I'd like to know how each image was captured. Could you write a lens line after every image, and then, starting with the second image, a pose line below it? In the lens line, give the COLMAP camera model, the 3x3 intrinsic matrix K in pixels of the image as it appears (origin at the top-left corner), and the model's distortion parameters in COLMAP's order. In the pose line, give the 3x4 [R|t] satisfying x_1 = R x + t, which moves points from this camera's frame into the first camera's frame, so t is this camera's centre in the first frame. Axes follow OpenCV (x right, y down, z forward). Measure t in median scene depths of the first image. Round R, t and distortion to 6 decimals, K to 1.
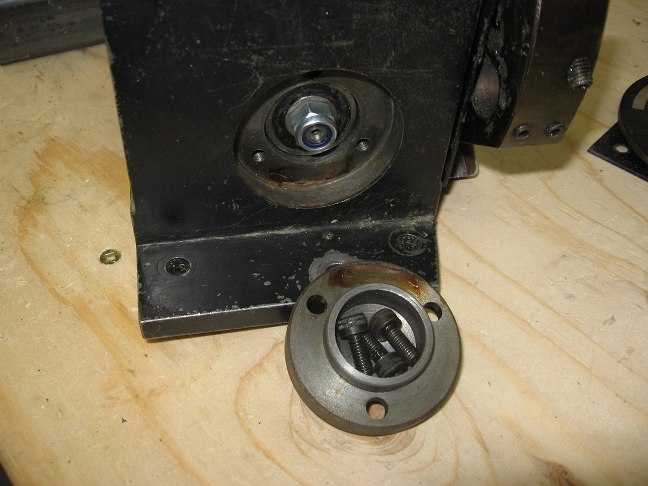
lens RADIAL K [[674.5, 0, 324.4], [0, 674.5, 243.4], [0, 0, 1]] dist [-0.095219, 0.000000]
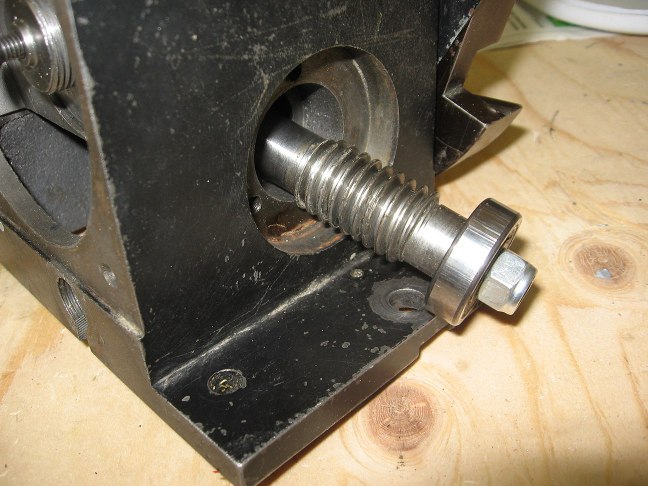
lens RADIAL K [[674.5, 0, 322.8], [0, 674.5, 242.3], [0, 0, 1]] dist [-0.095219, 0.000000]
pose [[0.828903, -0.374354, 0.415668, -0.440806], [0.460048, 0.878932, -0.125830, 0.048400], [-0.318239, 0.295528, 0.900770, 0.349804]]
